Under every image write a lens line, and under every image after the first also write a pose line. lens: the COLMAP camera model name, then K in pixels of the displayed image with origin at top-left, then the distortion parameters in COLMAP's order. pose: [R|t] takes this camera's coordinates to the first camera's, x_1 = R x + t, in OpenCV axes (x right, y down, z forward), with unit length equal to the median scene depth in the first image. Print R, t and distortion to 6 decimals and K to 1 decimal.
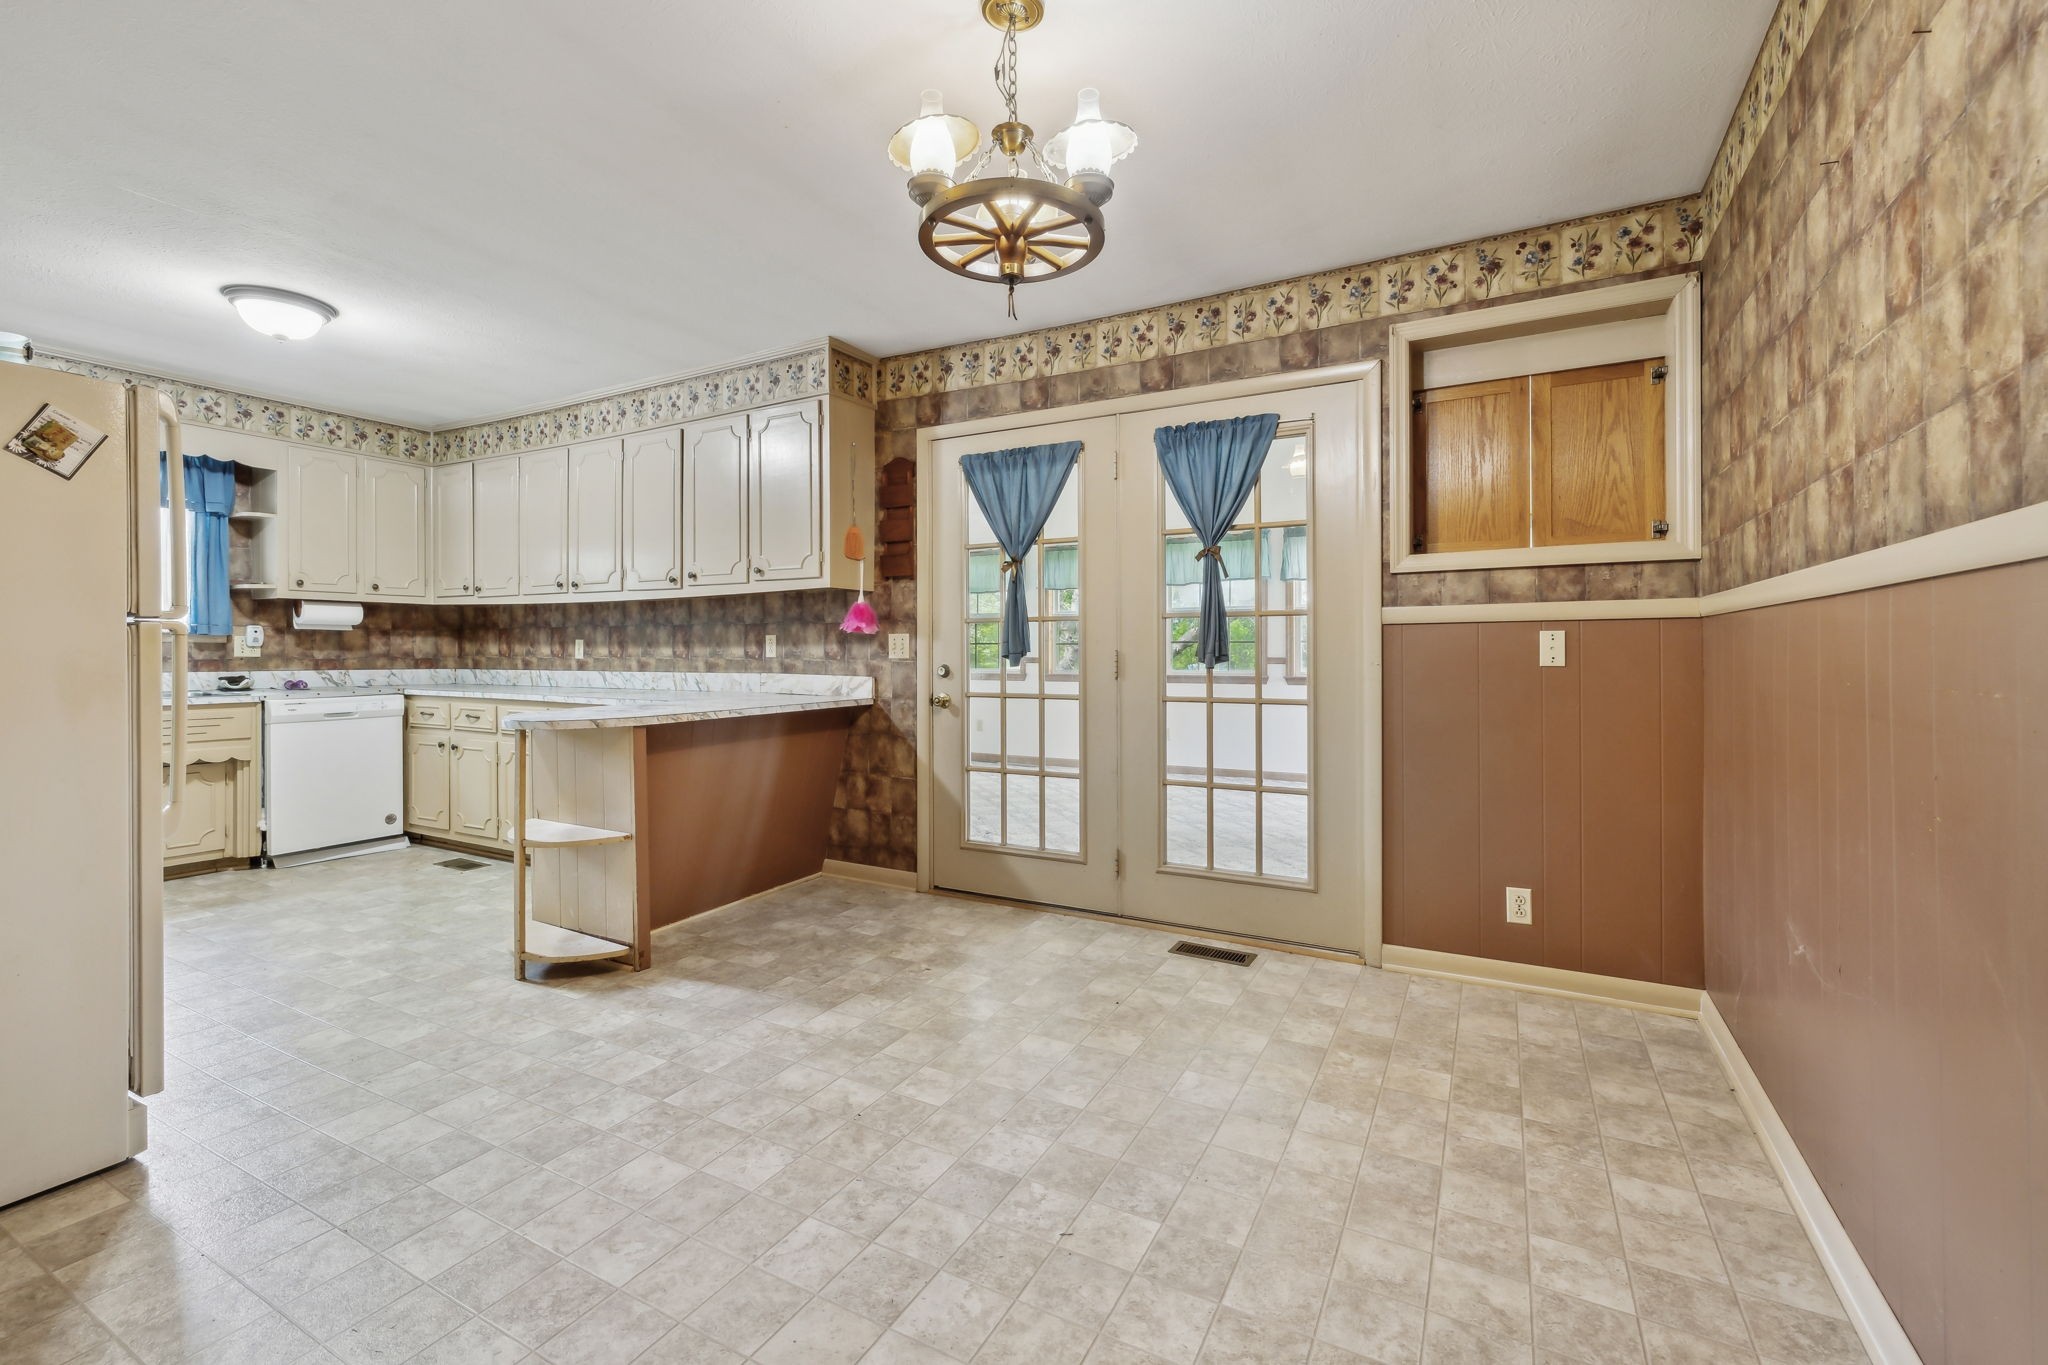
lens RADIAL K [[883.3, 0, 1024.3], [0, 883.3, 663.6], [0, 0, 1]] dist [0.000062, 0.000013]
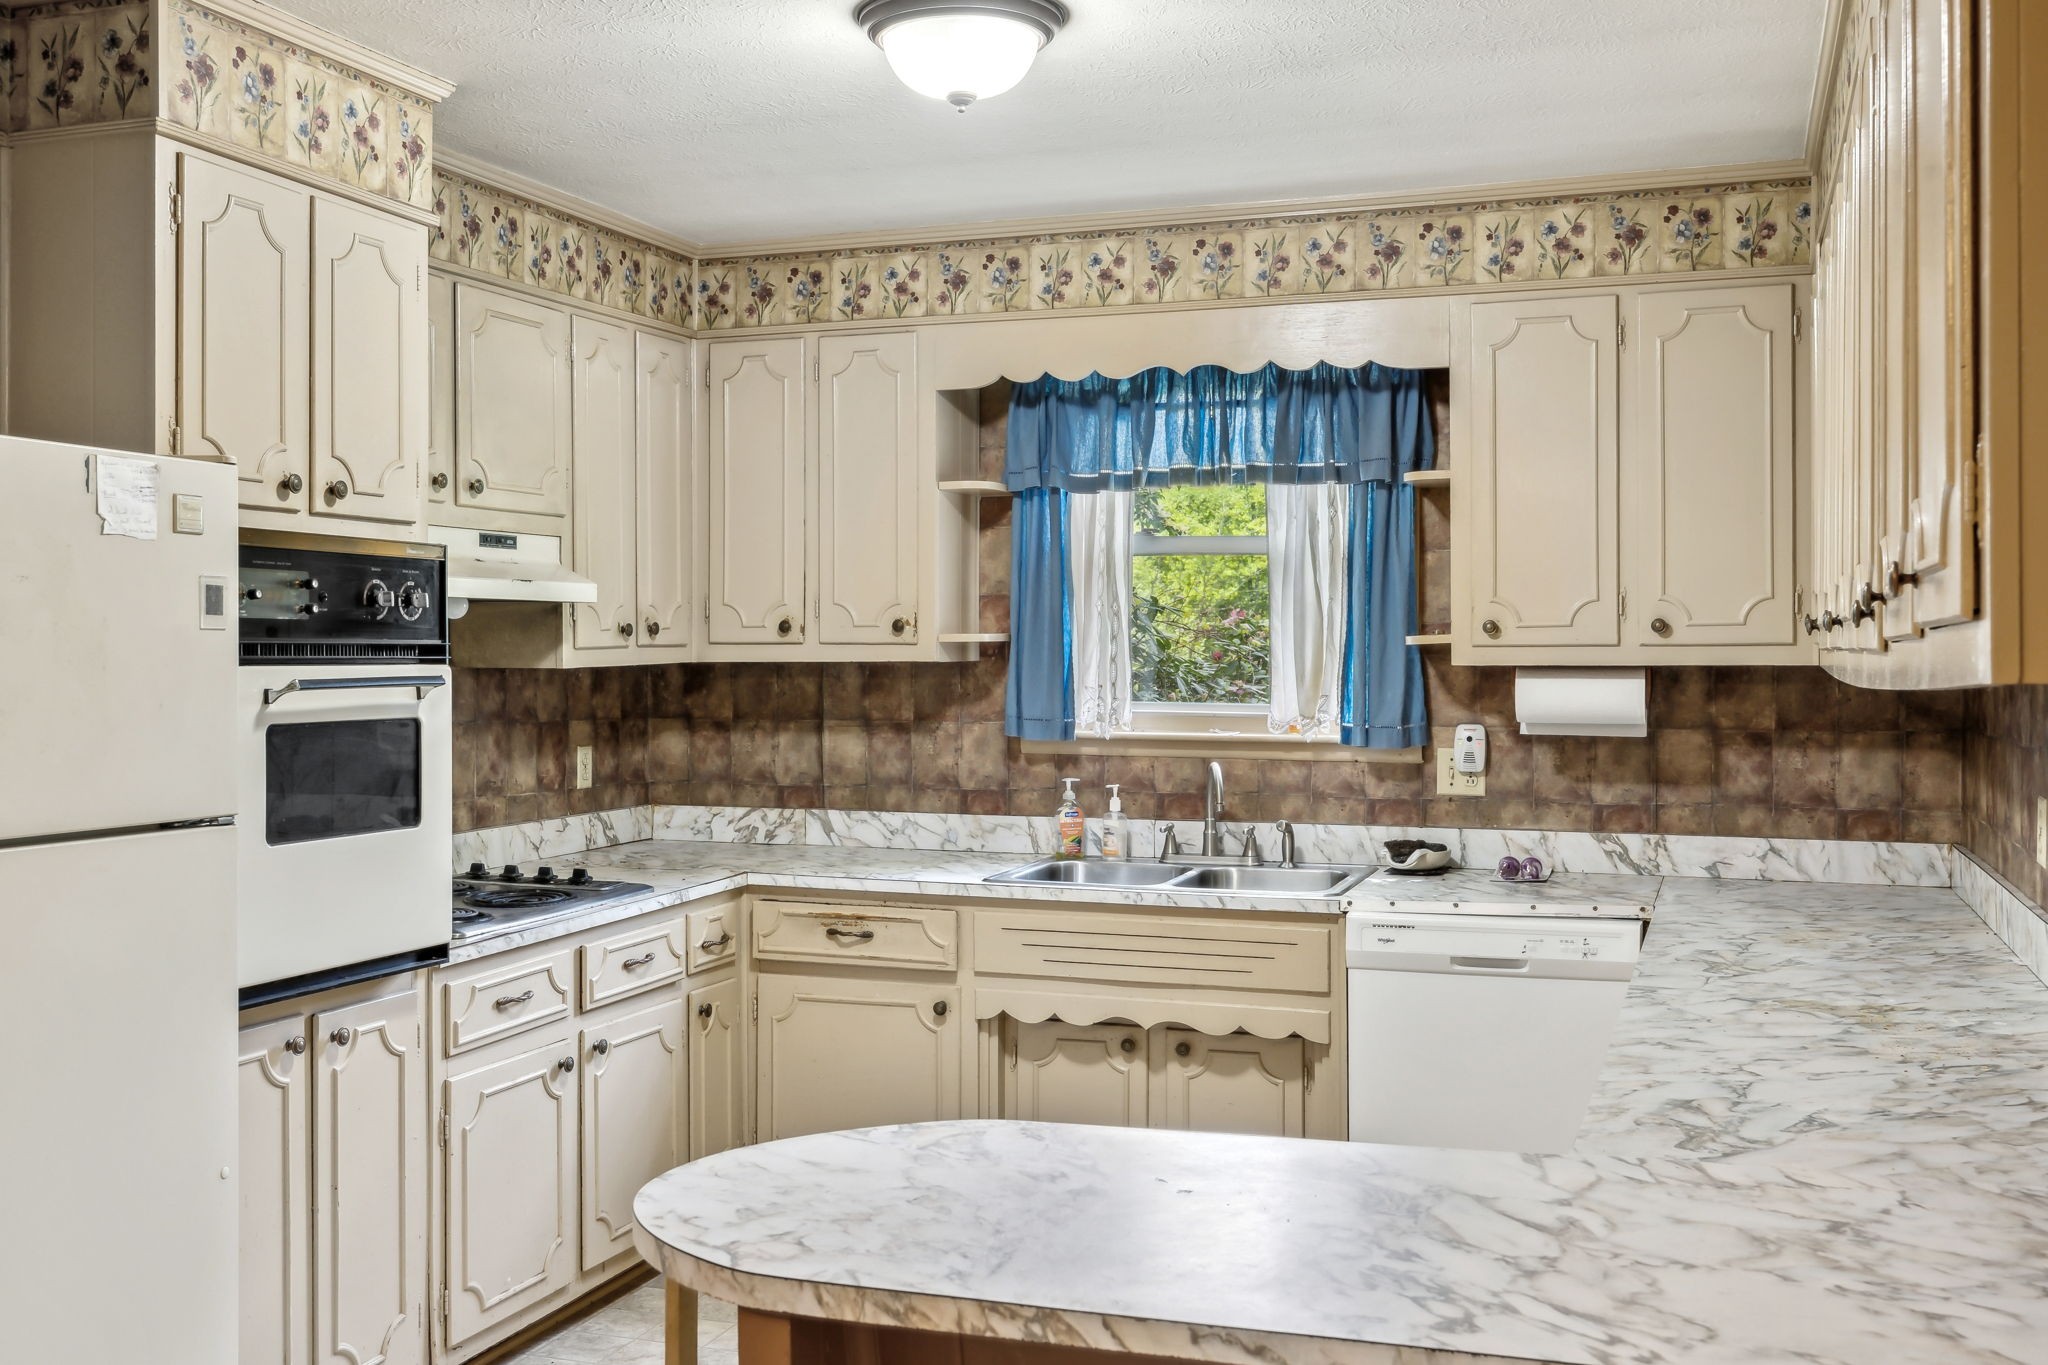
lens RADIAL K [[1980.1, 0, 1026.2], [0, 1980.1, 674.5], [0, 0, 1]] dist [-0.001265, 0.000000]
pose [[0.166067, -0.000967, -0.986114, 0.057413], [-0.015606, 0.999872, -0.003608, -0.058707], [0.985991, 0.015988, 0.166030, 0.594878]]
